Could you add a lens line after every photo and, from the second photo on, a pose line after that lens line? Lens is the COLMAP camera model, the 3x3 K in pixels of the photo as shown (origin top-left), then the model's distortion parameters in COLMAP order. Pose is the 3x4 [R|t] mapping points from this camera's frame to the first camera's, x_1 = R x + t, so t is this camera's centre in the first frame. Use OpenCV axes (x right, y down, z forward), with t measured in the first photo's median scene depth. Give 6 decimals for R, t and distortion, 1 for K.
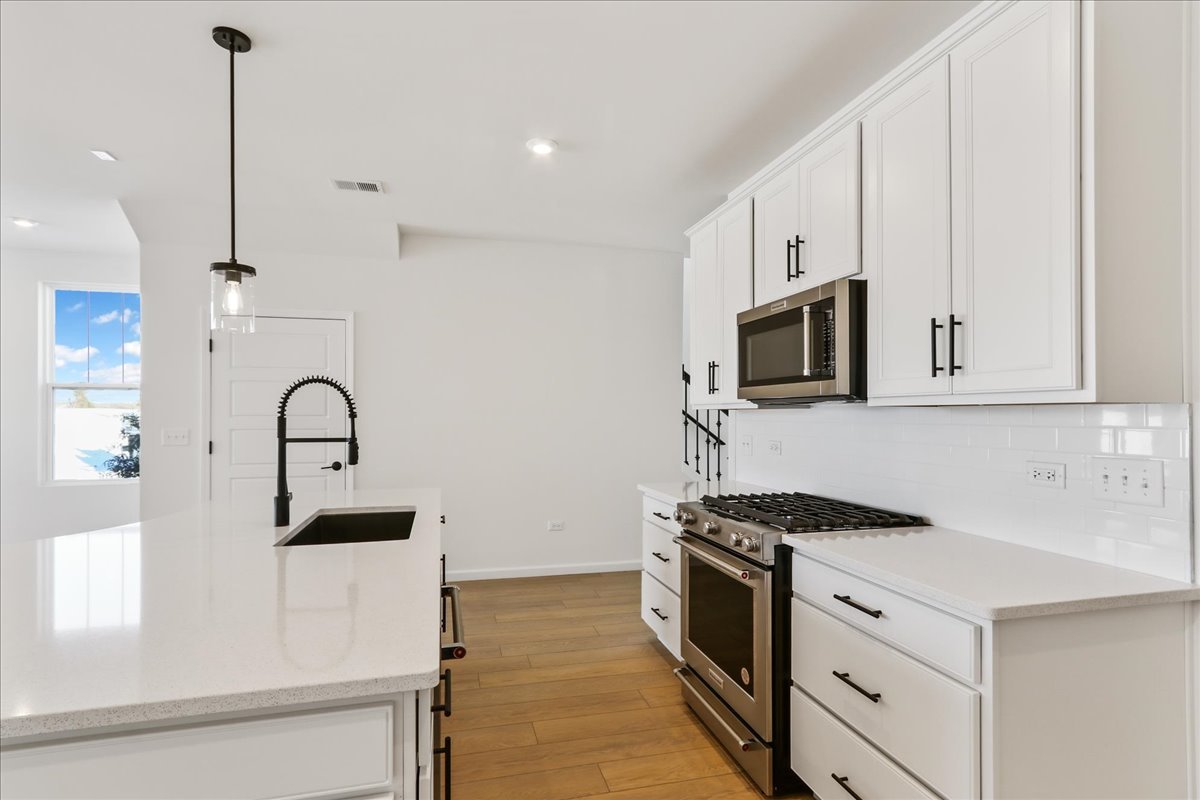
lens RADIAL K [[581.2, 0, 600.3], [0, 581.2, 410.4], [0, 0, 1]] dist [0.001156, 0.000202]
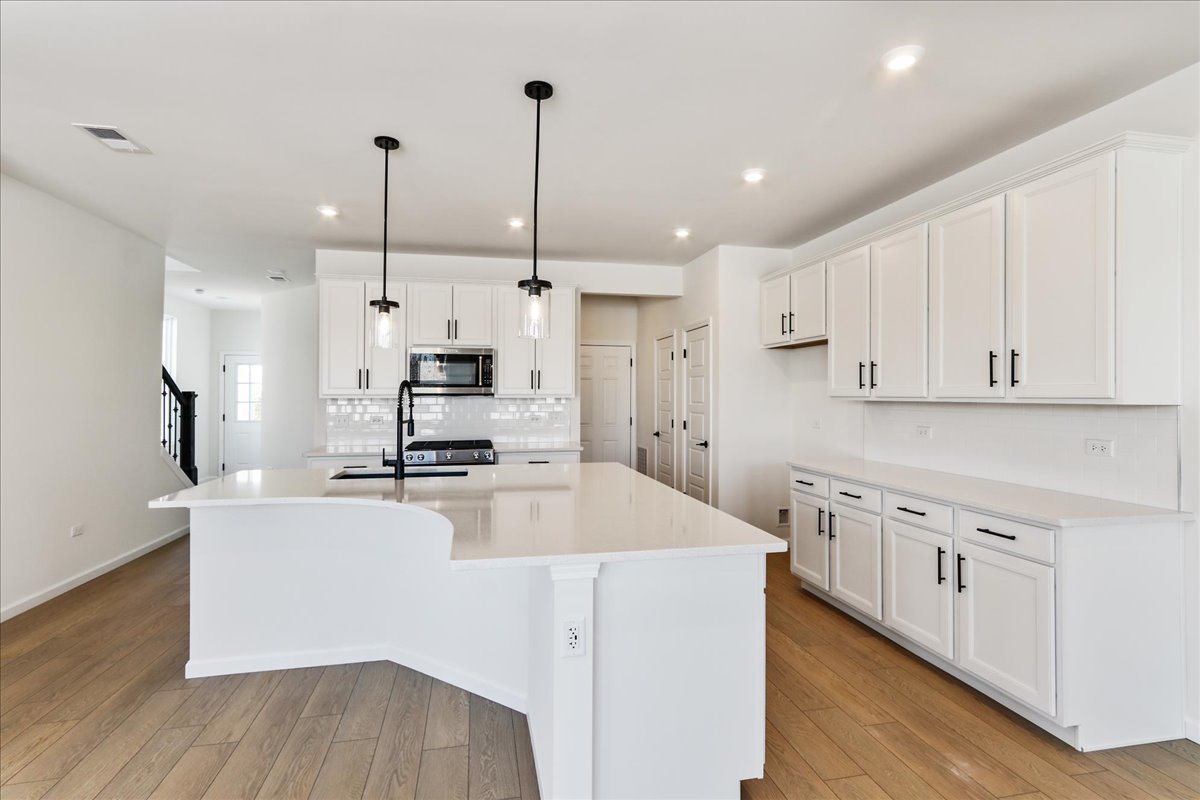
lens RADIAL K [[575.3, 0, 597.1], [0, 575.3, 393.4], [0, 0, 1]] dist [0.002460, 0.000793]
pose [[0.057837, 0.004232, 0.998317, -1.922758], [-0.005183, 0.999979, -0.003939, -0.018556], [-0.998313, -0.004947, 0.057857, 0.361887]]
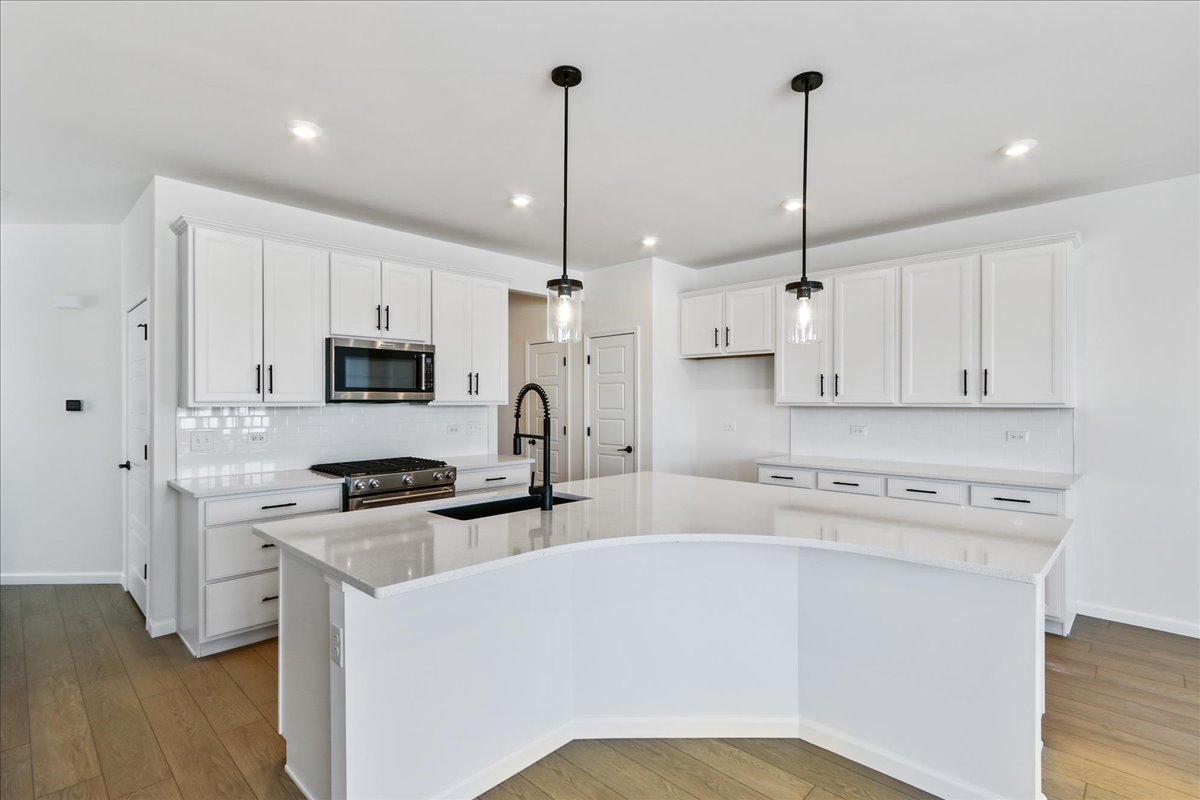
lens RADIAL K [[570.3, 0, 594.2], [0, 570.3, 404.8], [0, 0, 1]] dist [-0.000171, 0.000120]
pose [[-0.508961, -0.004633, 0.860777, -1.525147], [-0.003120, 0.999989, 0.003538, -0.017378], [-0.860784, -0.000884, -0.508970, 1.421745]]
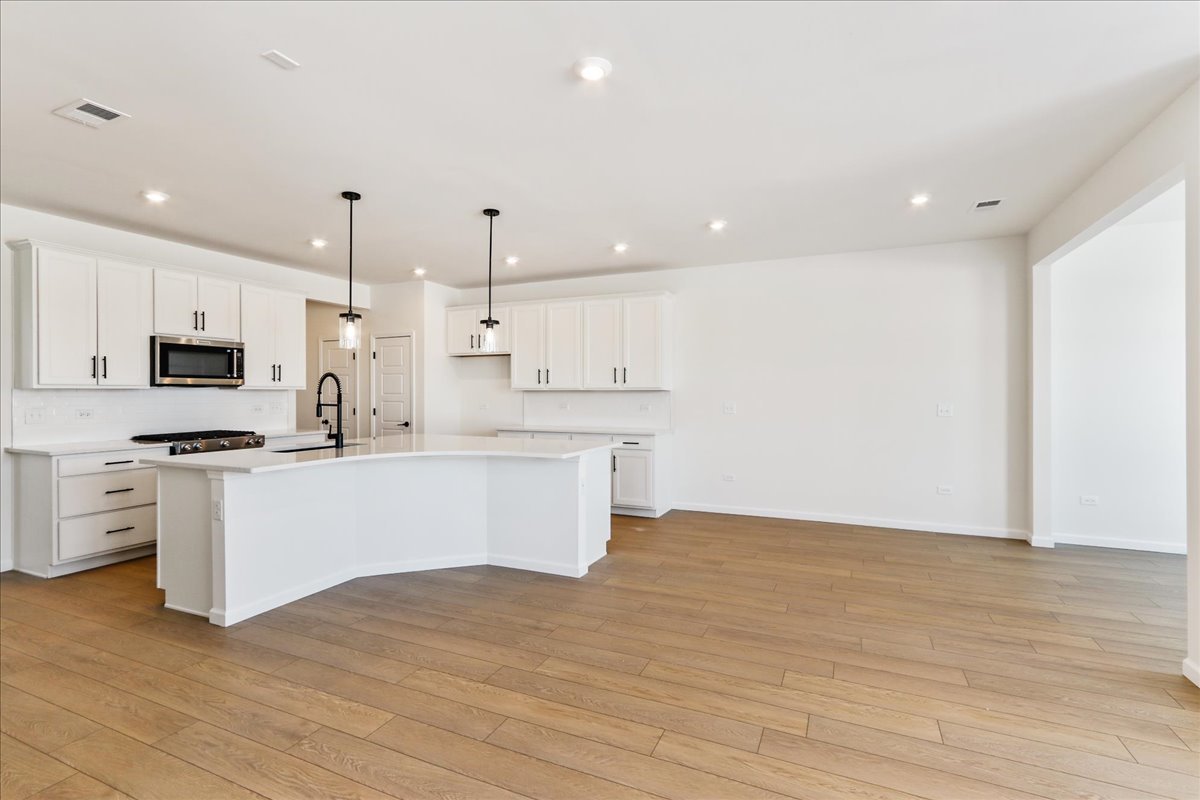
lens RADIAL K [[561.3, 0, 590.3], [0, 561.3, 398.4], [0, 0, 1]] dist [0.002705, 0.000769]
pose [[-0.767237, -0.004200, 0.641350, -2.325643], [-0.001289, 0.999987, 0.005006, 0.019181], [-0.641362, 0.003014, -0.767232, 1.816564]]
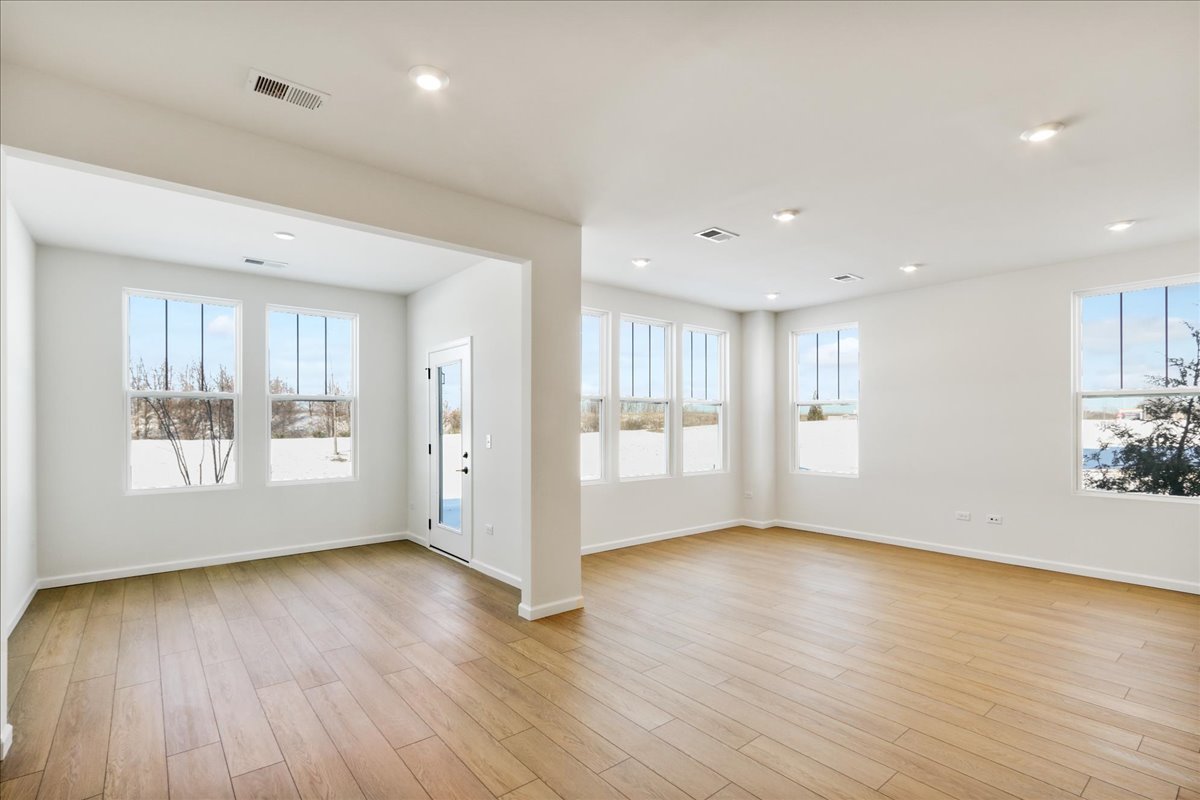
lens RADIAL K [[556.3, 0, 590.4], [0, 556.3, 422.1], [0, 0, 1]] dist [0.001225, 0.000981]
pose [[0.404505, 0.000414, -0.914536, -0.921642], [0.003117, 0.999993, 0.001832, 0.005723], [0.914530, -0.003591, 0.404501, -0.408732]]
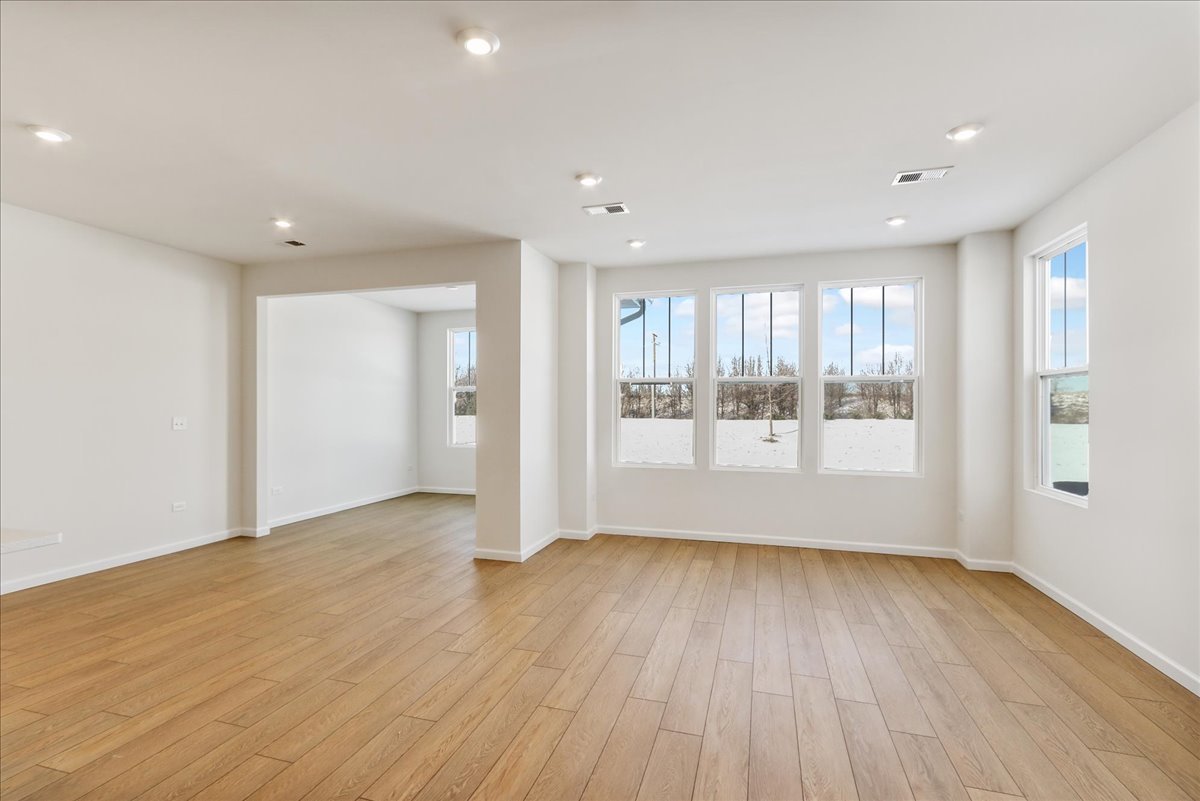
lens RADIAL K [[561.3, 0, 590.3], [0, 561.3, 398.9], [0, 0, 1]] dist [0.002705, 0.000769]
pose [[-0.535702, -0.009349, -0.844356, -0.909344], [0.002113, 0.999921, -0.012412, 0.013648], [0.844405, -0.008434, -0.535639, 1.663487]]
